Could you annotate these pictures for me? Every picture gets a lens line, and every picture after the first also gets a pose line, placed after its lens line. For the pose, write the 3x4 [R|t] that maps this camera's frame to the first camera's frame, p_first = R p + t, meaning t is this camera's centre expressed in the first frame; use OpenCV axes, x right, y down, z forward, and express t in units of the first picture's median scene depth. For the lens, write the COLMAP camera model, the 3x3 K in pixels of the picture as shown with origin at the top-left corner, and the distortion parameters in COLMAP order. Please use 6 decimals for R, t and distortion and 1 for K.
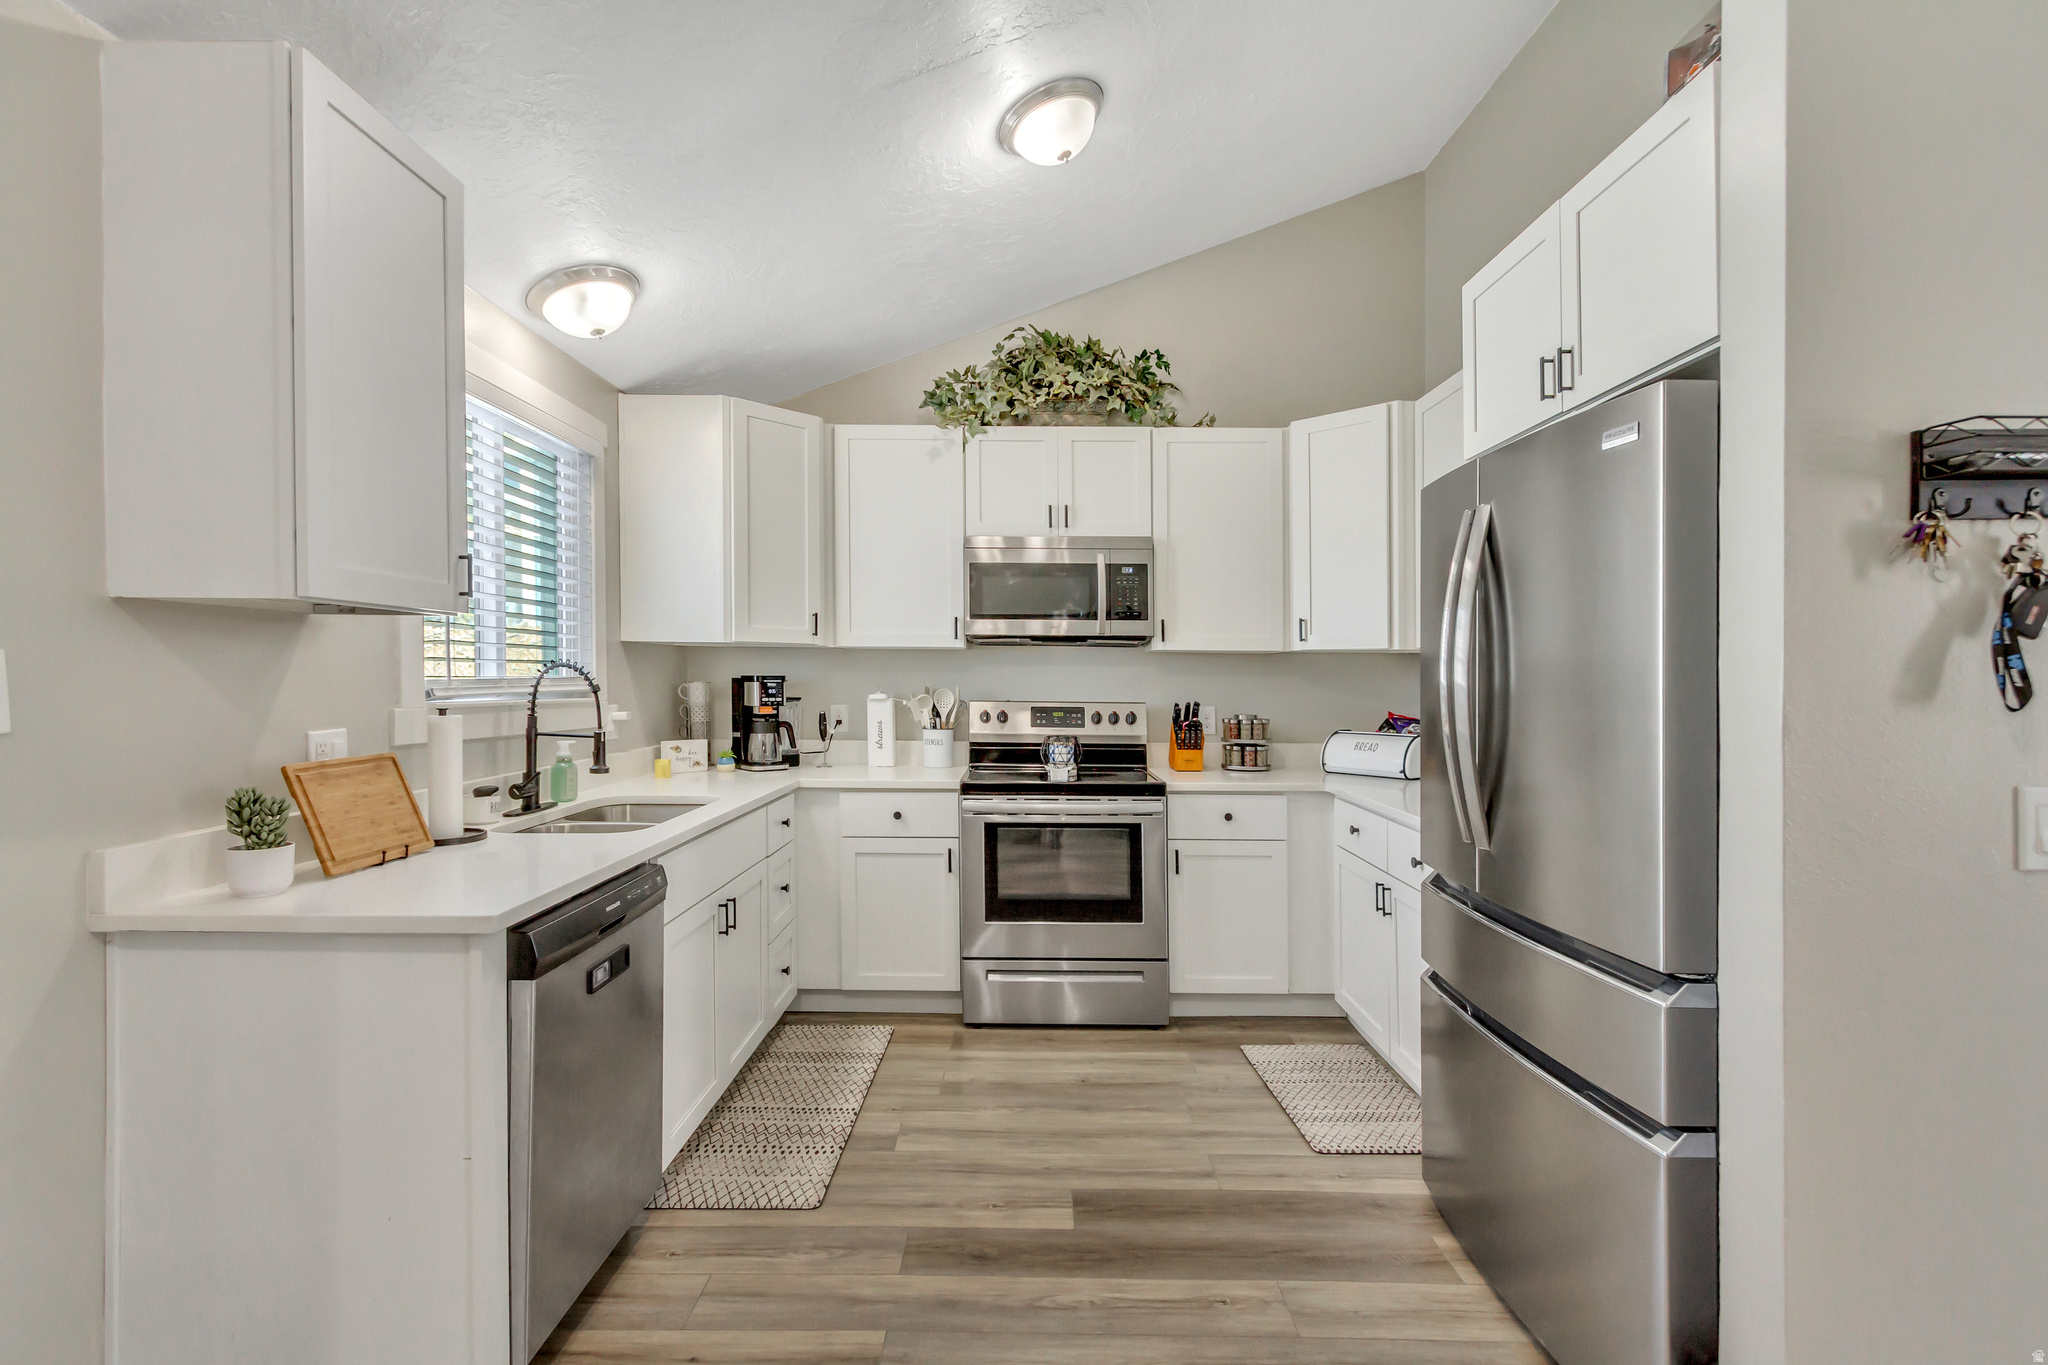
lens RADIAL K [[965.8, 0, 1023.4], [0, 965.8, 677.2], [0, 0, 1]] dist [0.002167, -0.000515]
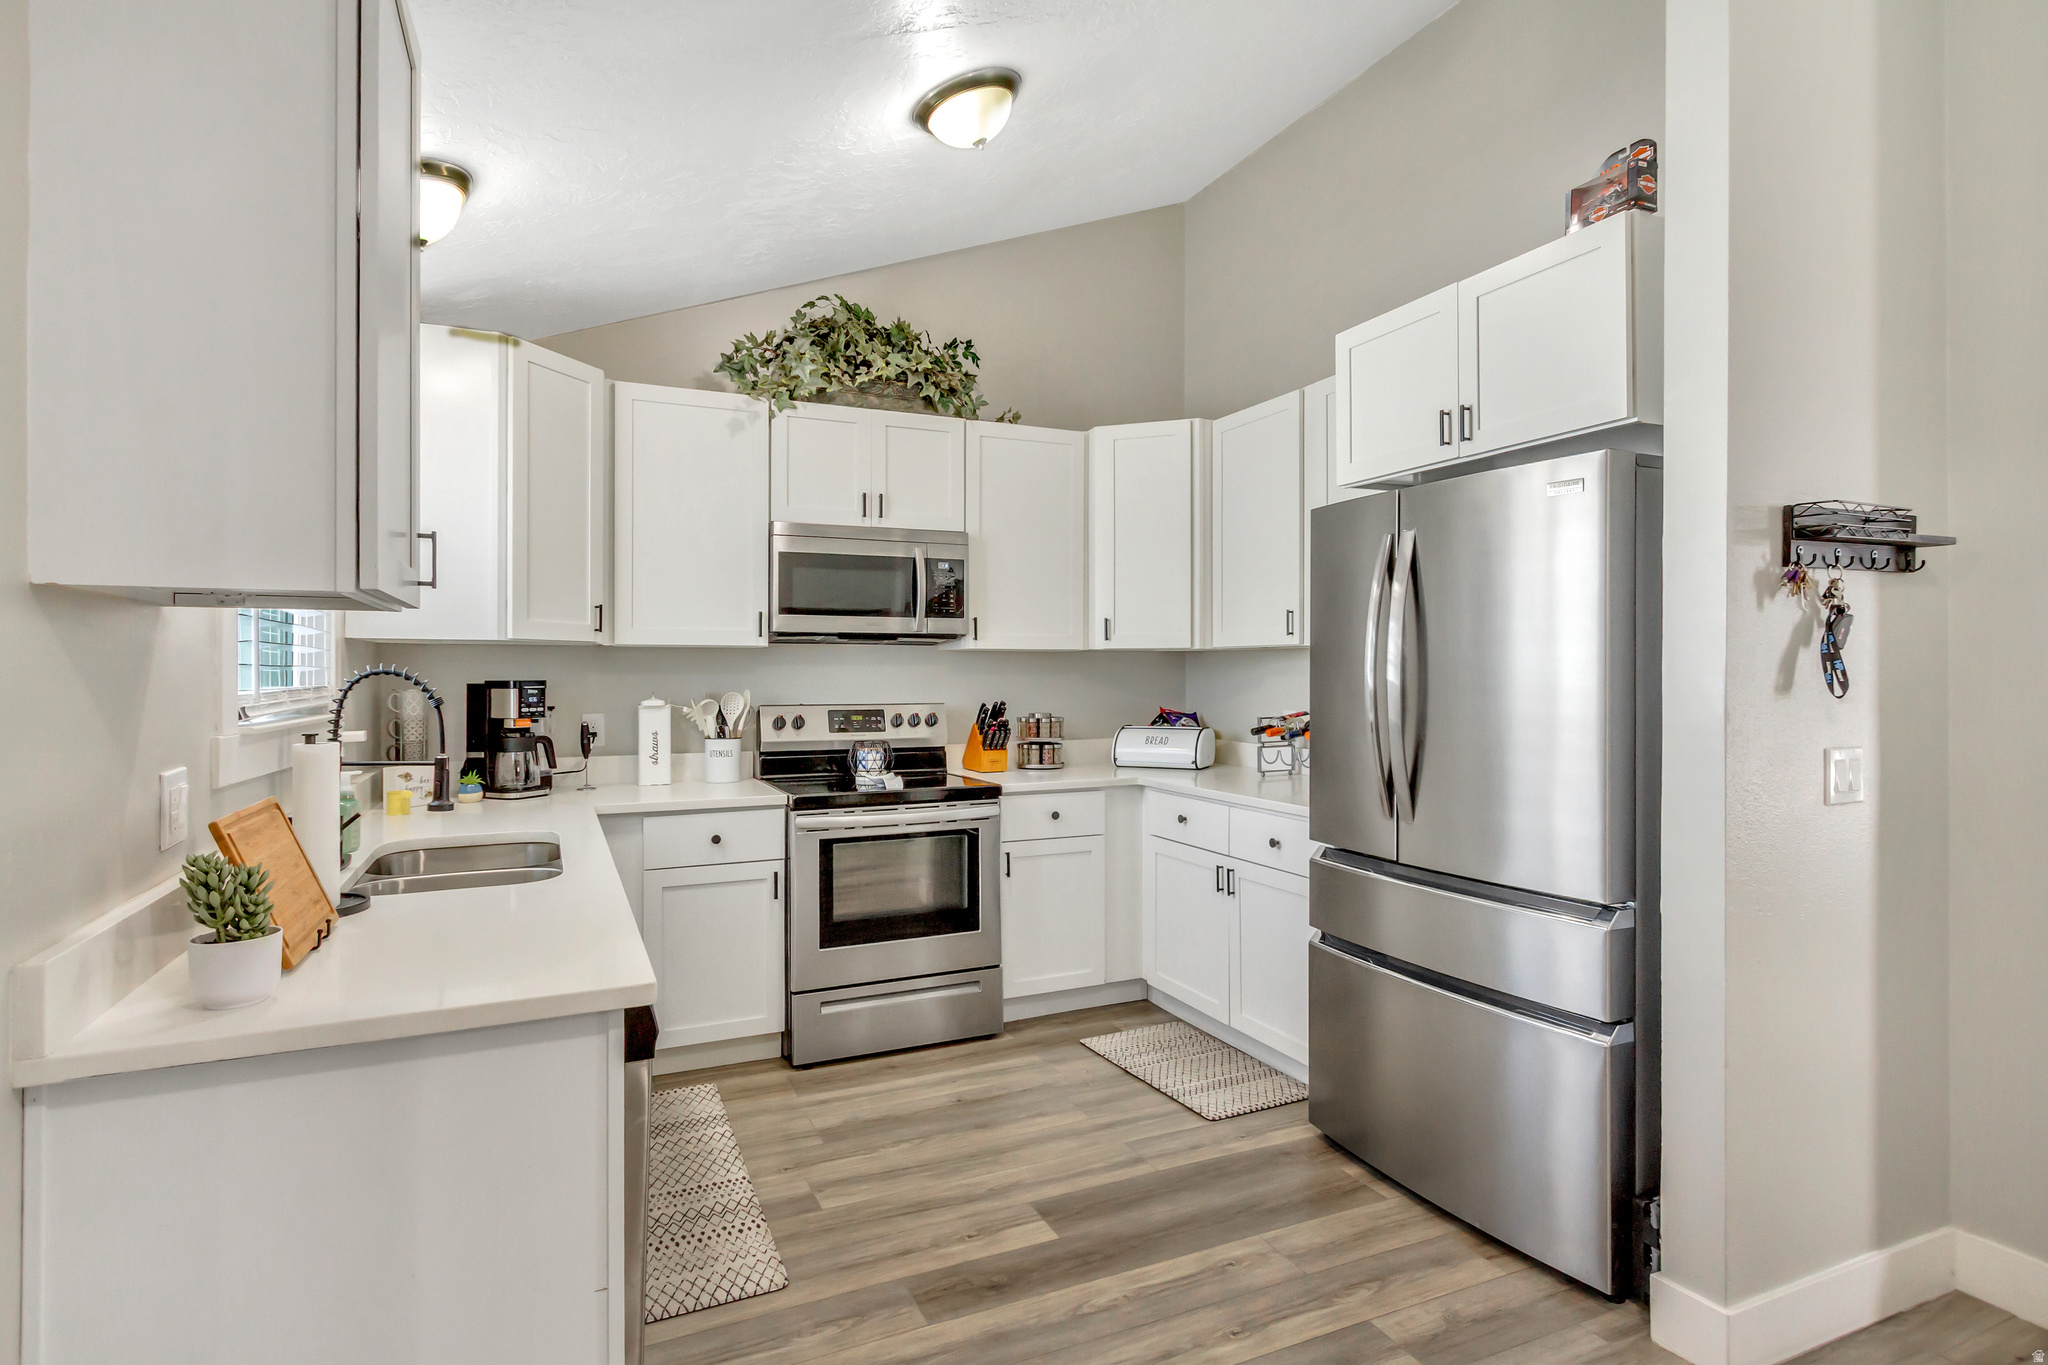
lens RADIAL K [[1052.7, 0, 1025.4], [0, 1052.7, 663.3], [0, 0, 1]] dist [0.003390, 0.000844]
pose [[0.903834, -0.006178, 0.427838, -0.283789], [0.009704, 0.999935, -0.006060, -0.007085], [-0.427773, 0.009629, 0.903835, 0.022363]]
